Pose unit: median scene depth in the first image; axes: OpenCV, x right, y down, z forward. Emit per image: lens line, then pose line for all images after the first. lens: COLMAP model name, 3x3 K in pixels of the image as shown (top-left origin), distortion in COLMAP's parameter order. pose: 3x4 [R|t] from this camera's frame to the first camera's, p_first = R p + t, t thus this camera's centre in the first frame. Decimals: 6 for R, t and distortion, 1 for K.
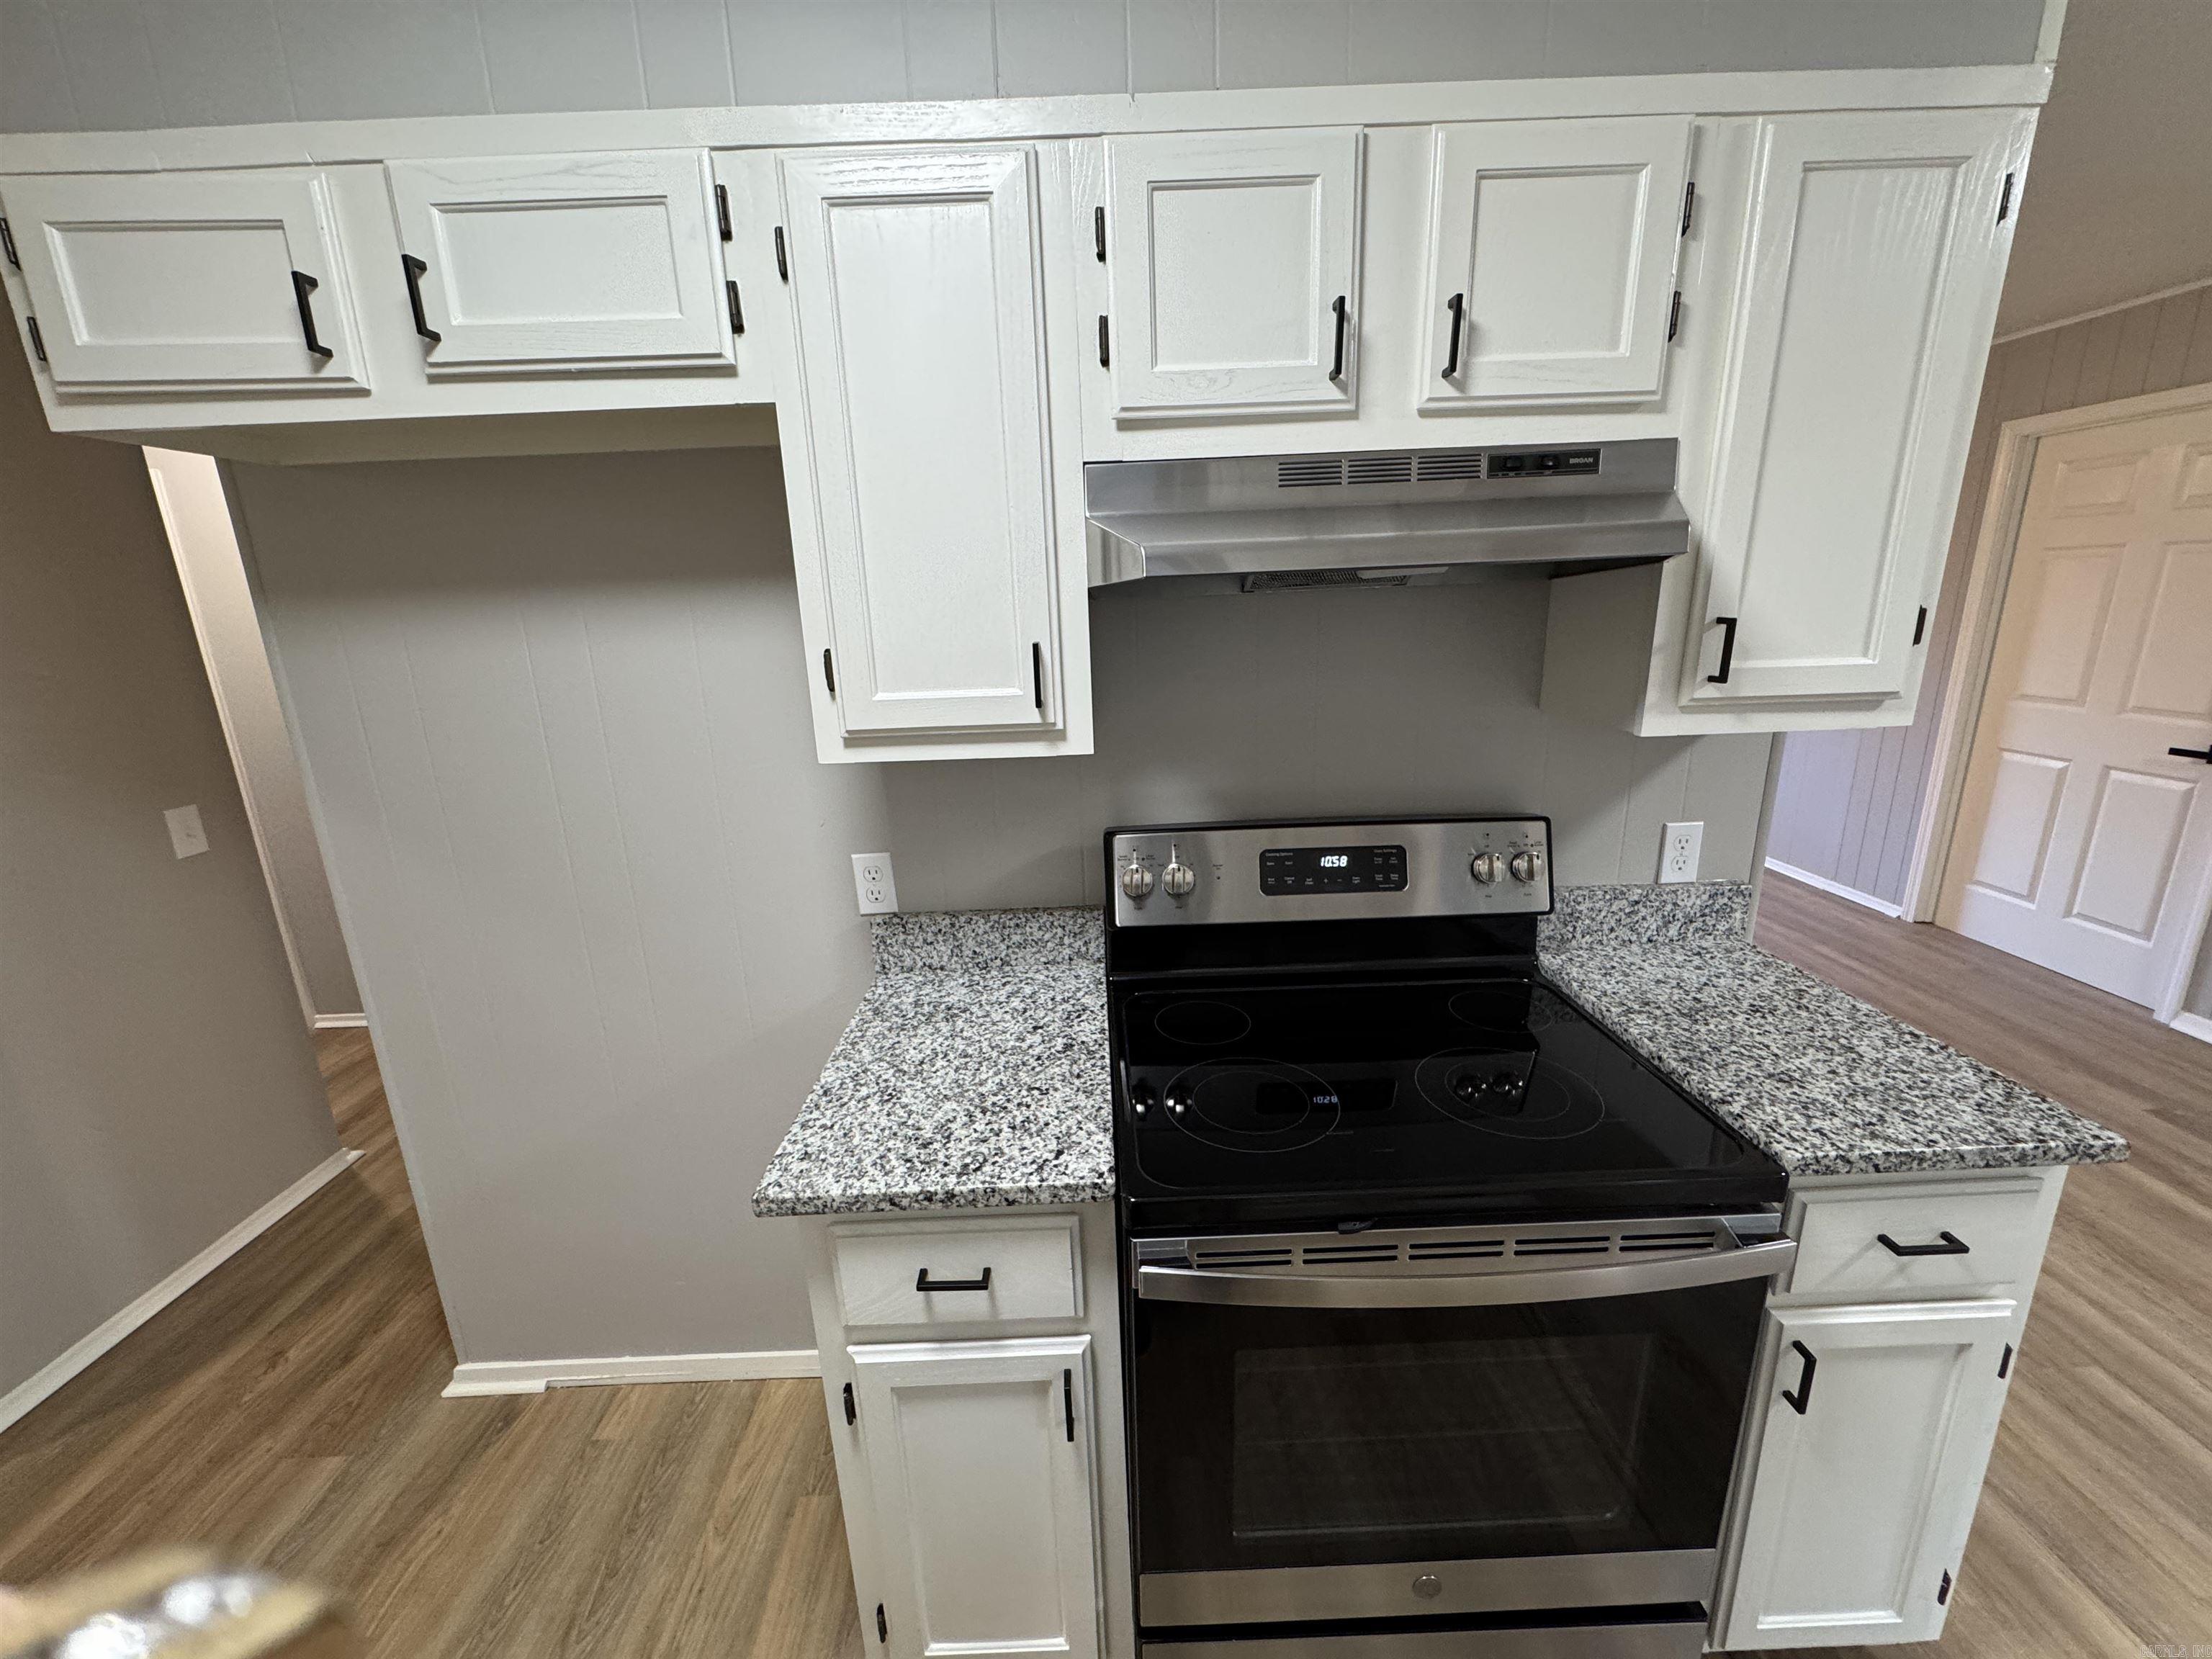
lens RADIAL K [[880.3, 0, 1104.6], [0, 880.3, 826.8], [0, 0, 1]] dist [-0.002335, 0.000918]
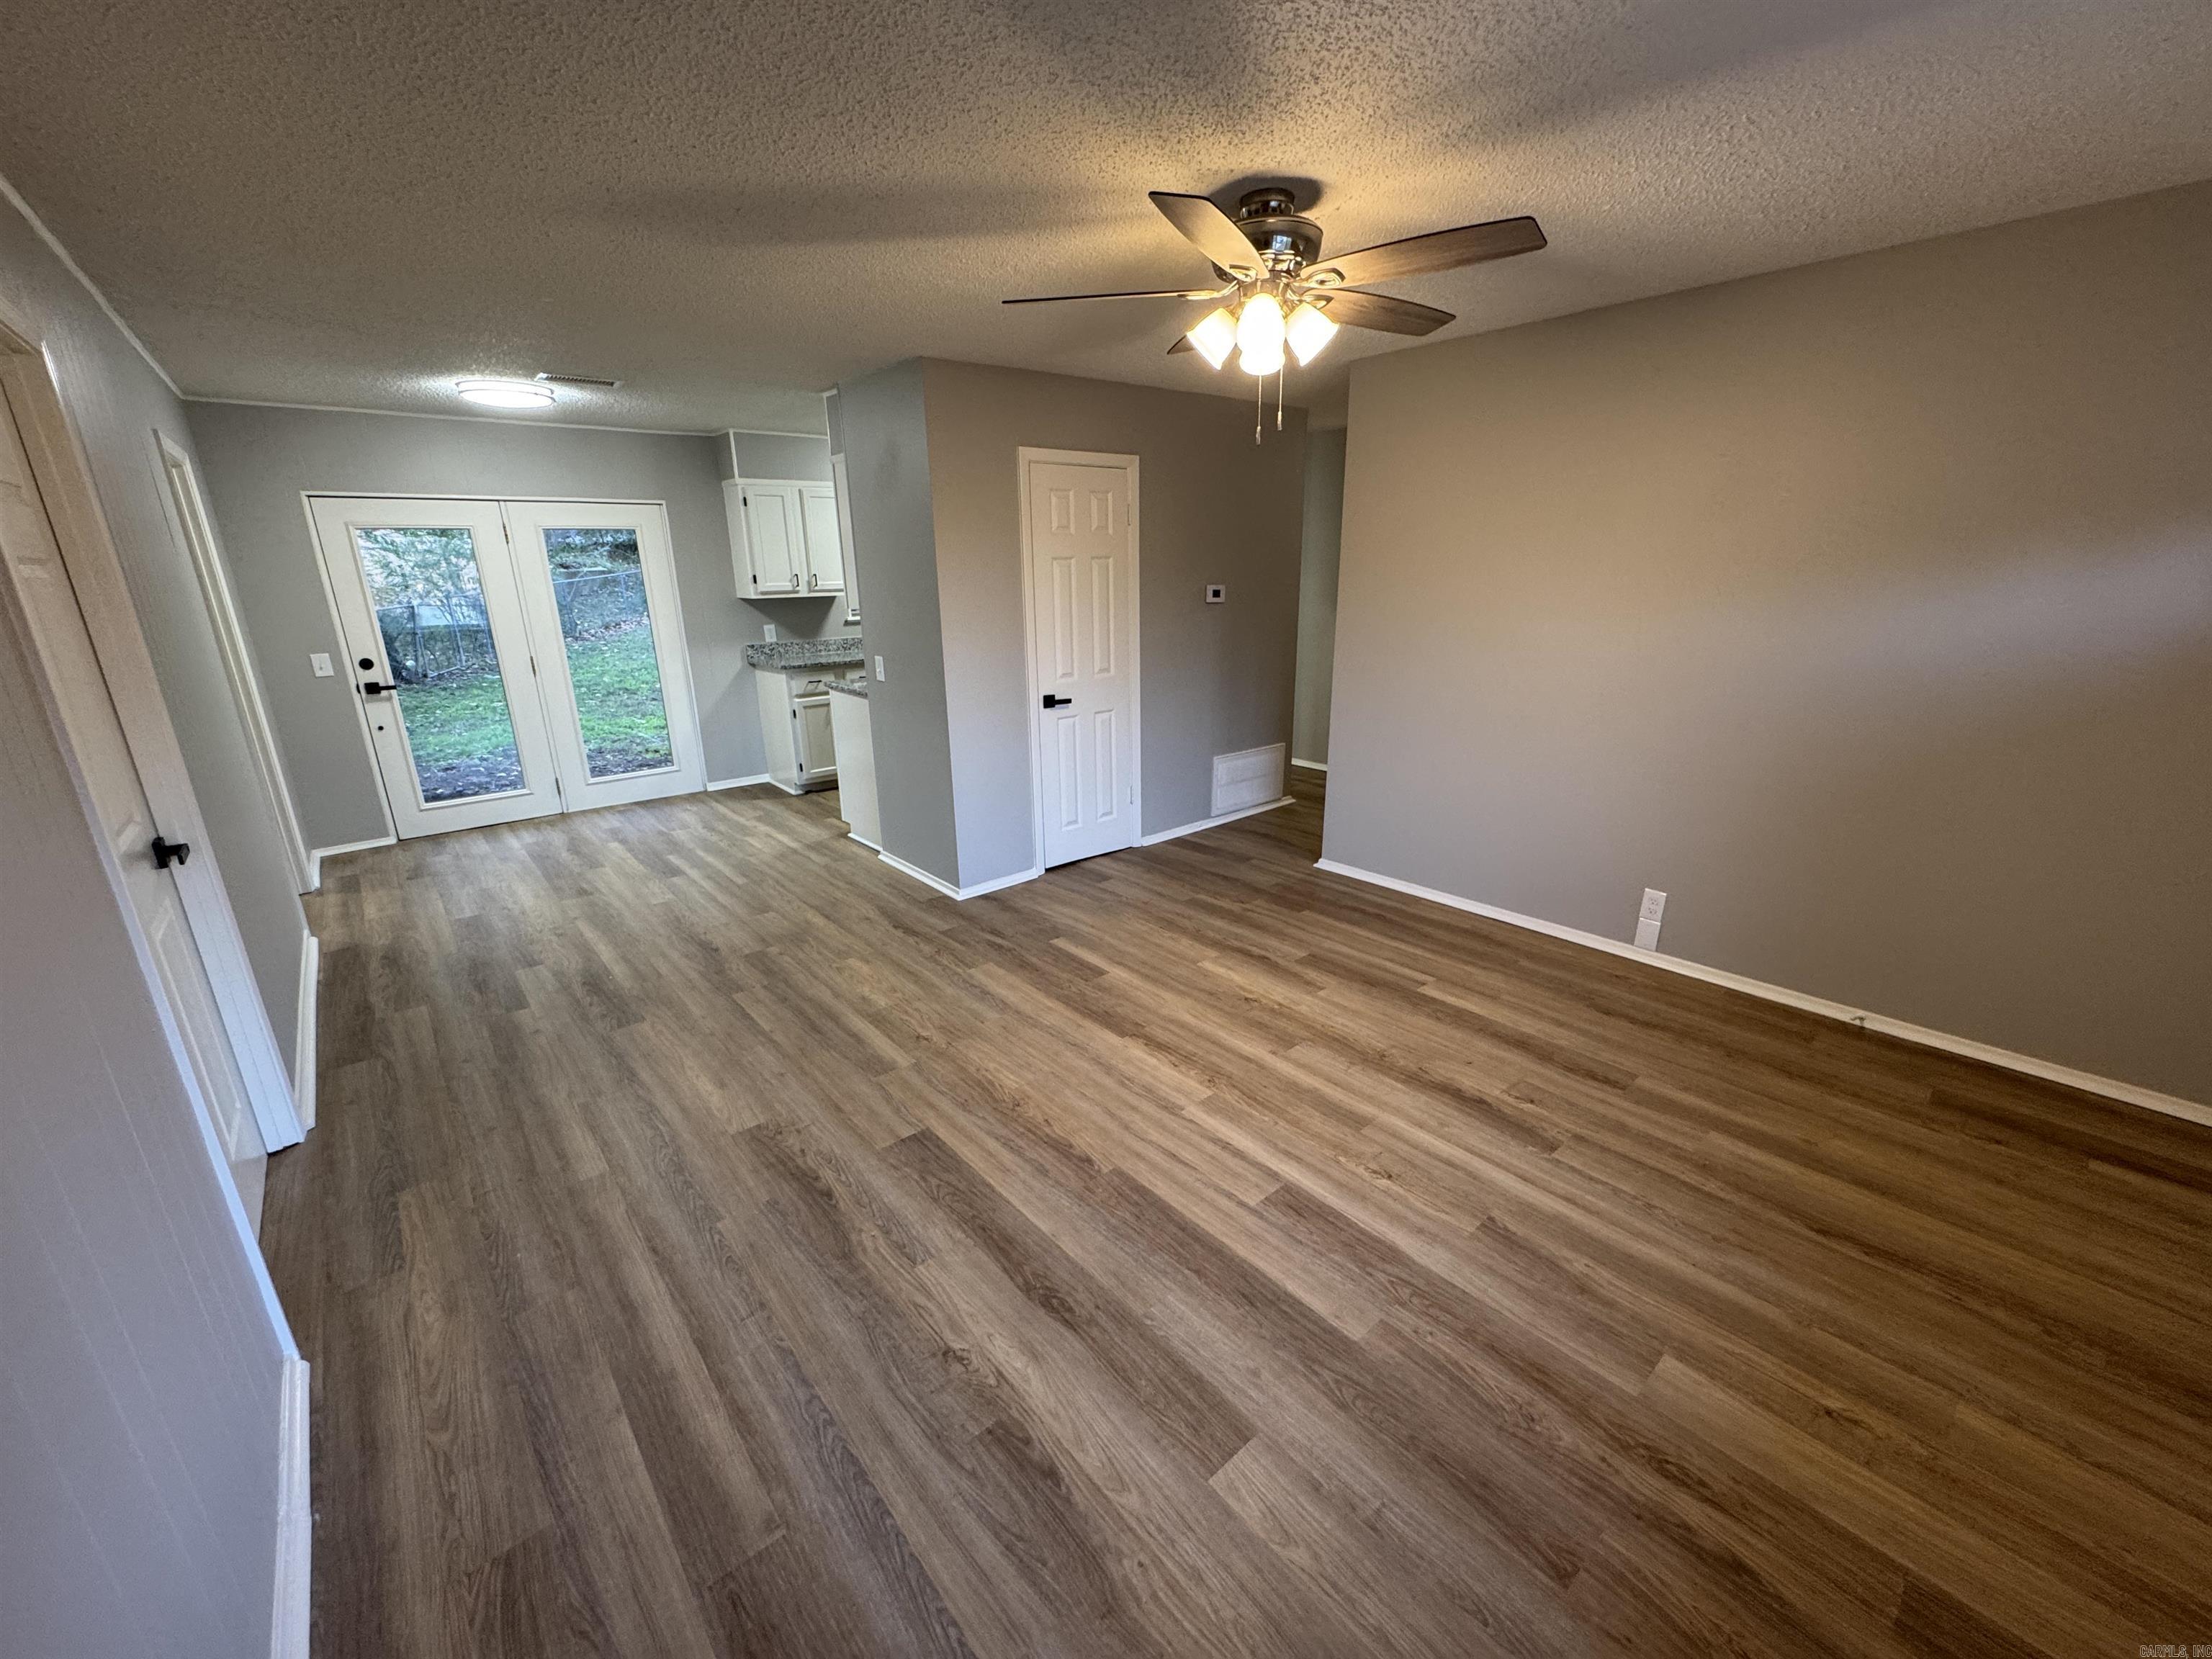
lens RADIAL K [[880.3, 0, 1102.7], [0, 880.3, 838.2], [0, 0, 1]] dist [-0.002335, 0.000918]
pose [[-0.769385, 0.238188, -0.592717, 1.737947], [-0.116508, 0.859992, 0.496830, -0.879039], [0.628071, 0.451309, -0.633914, 3.121325]]
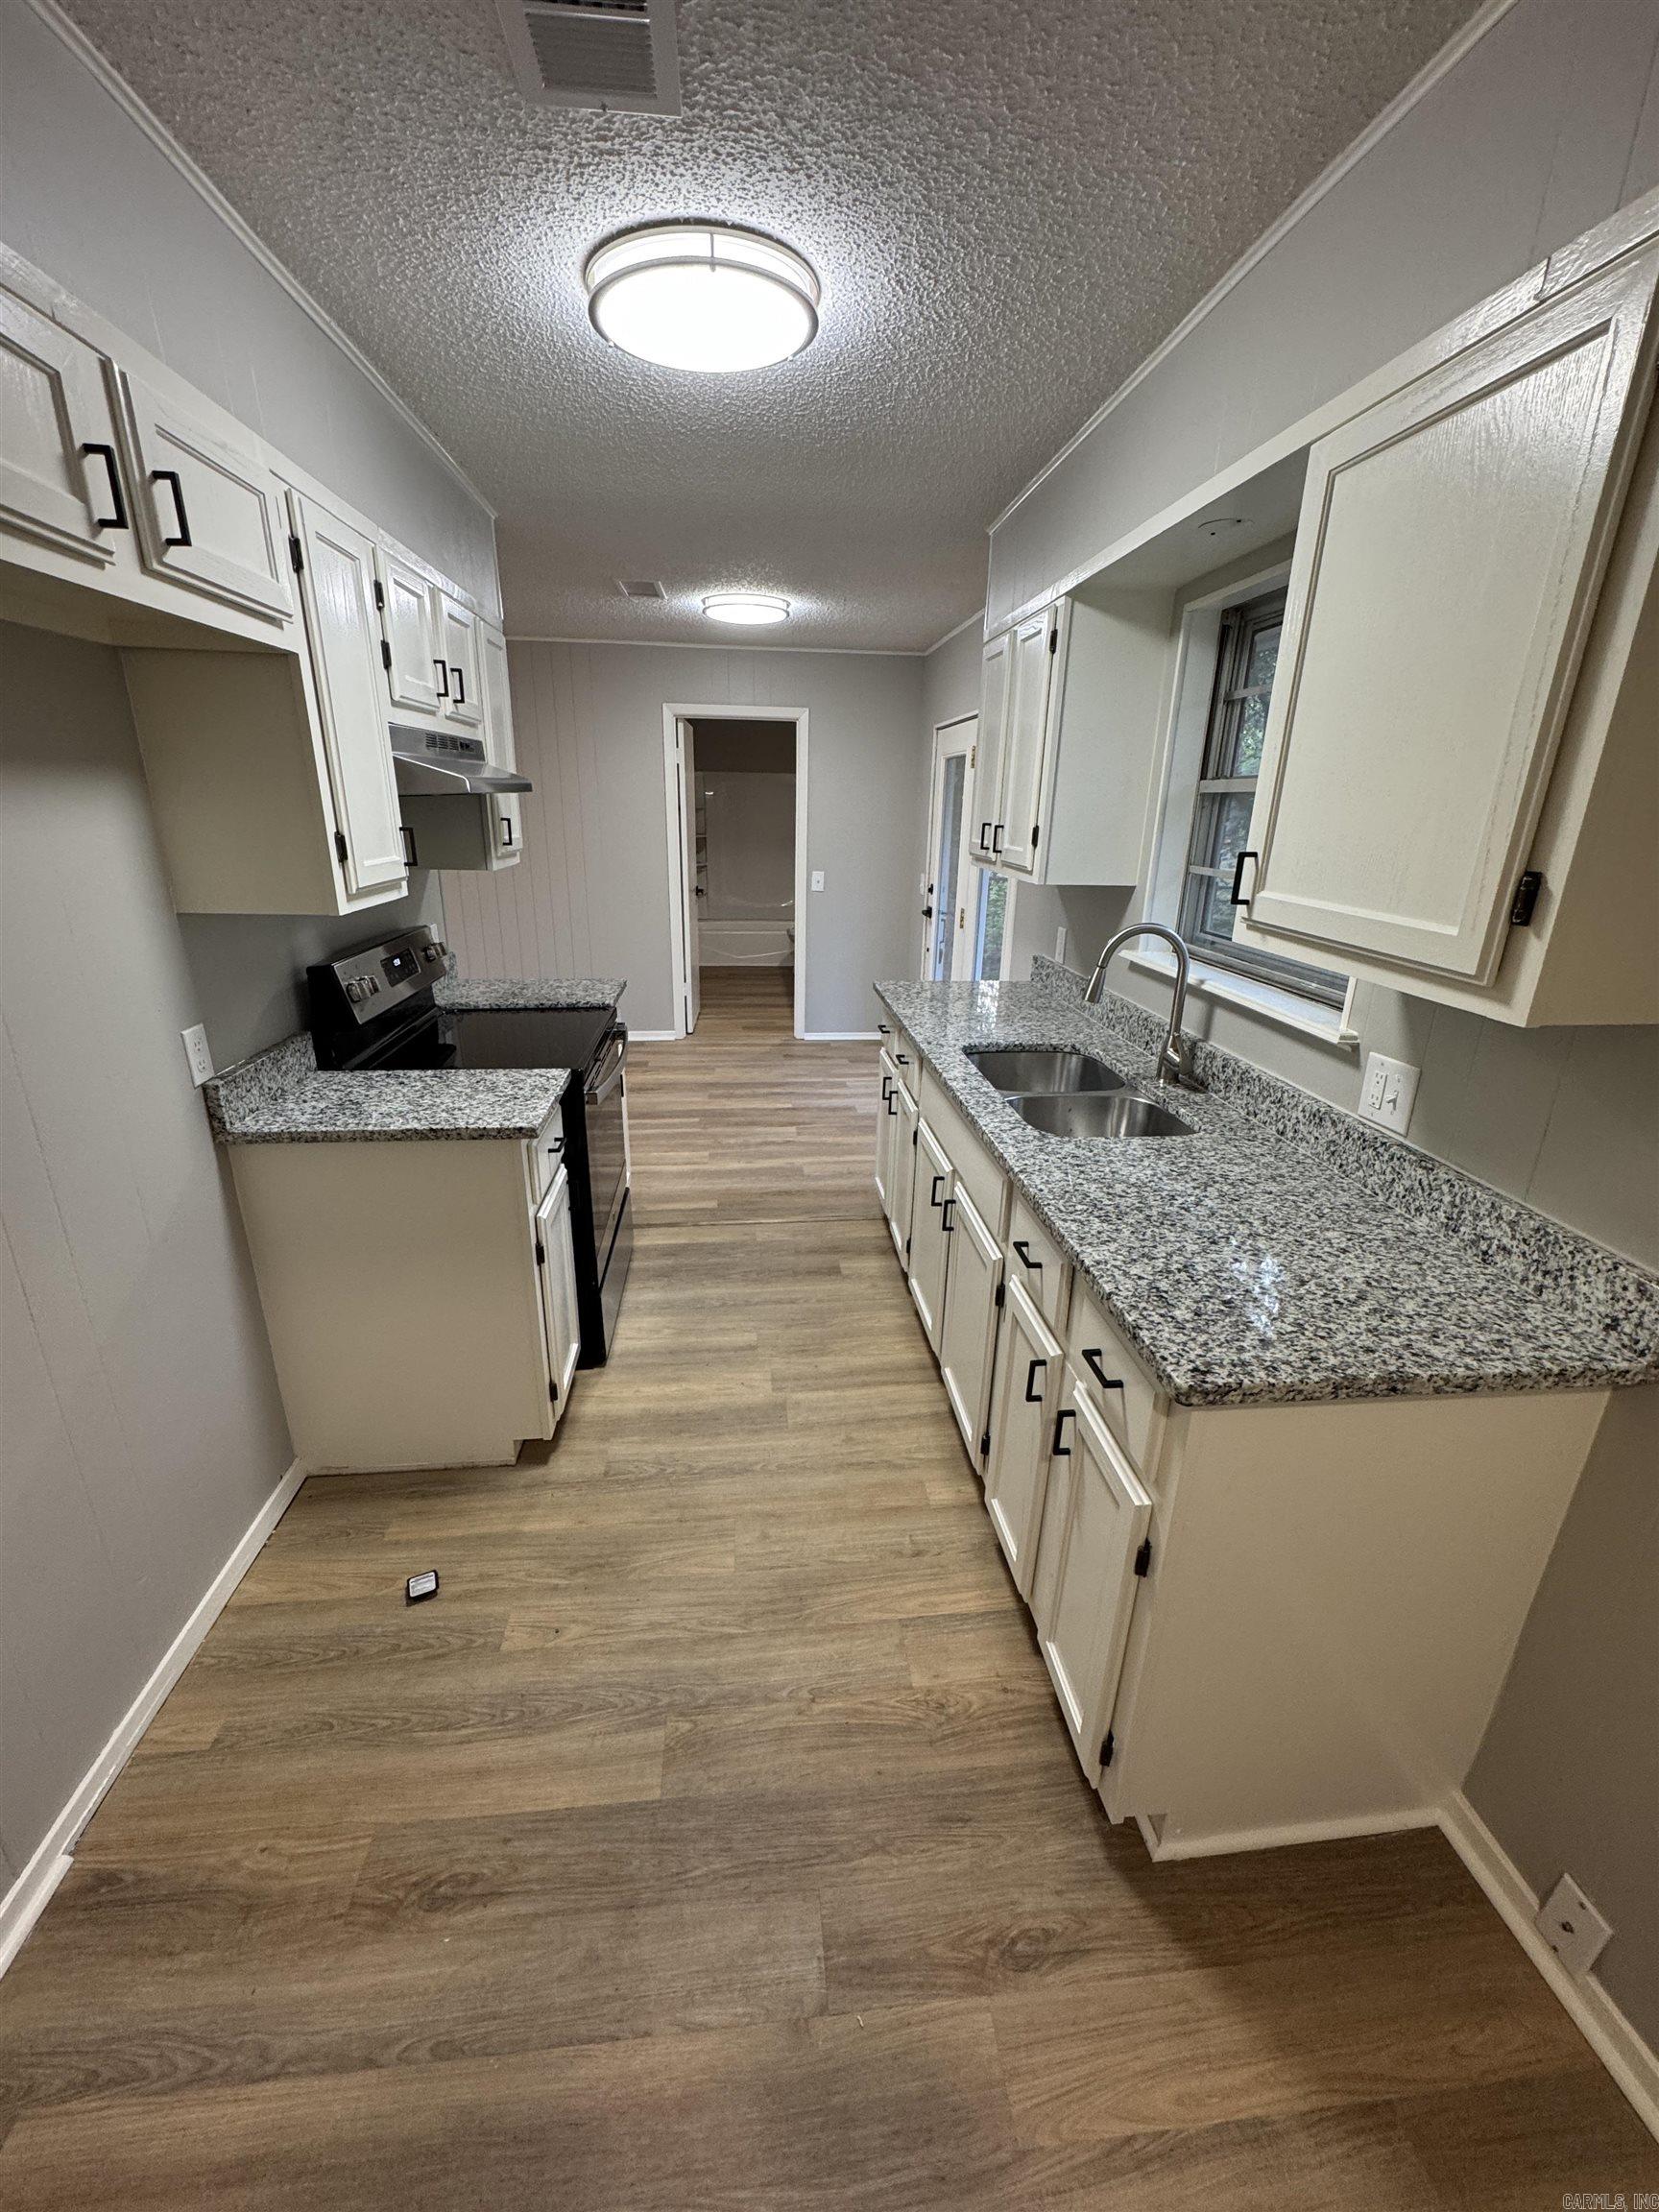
lens RADIAL K [[880.3, 0, 832.8], [0, 880.3, 1101.1], [0, 0, 1]] dist [-0.002335, 0.000918]
pose [[-0.095648, -0.290541, 0.952070, -1.223117], [0.233096, 0.923324, 0.305186, -0.029503], [-0.967739, 0.251114, -0.020590, 0.228028]]
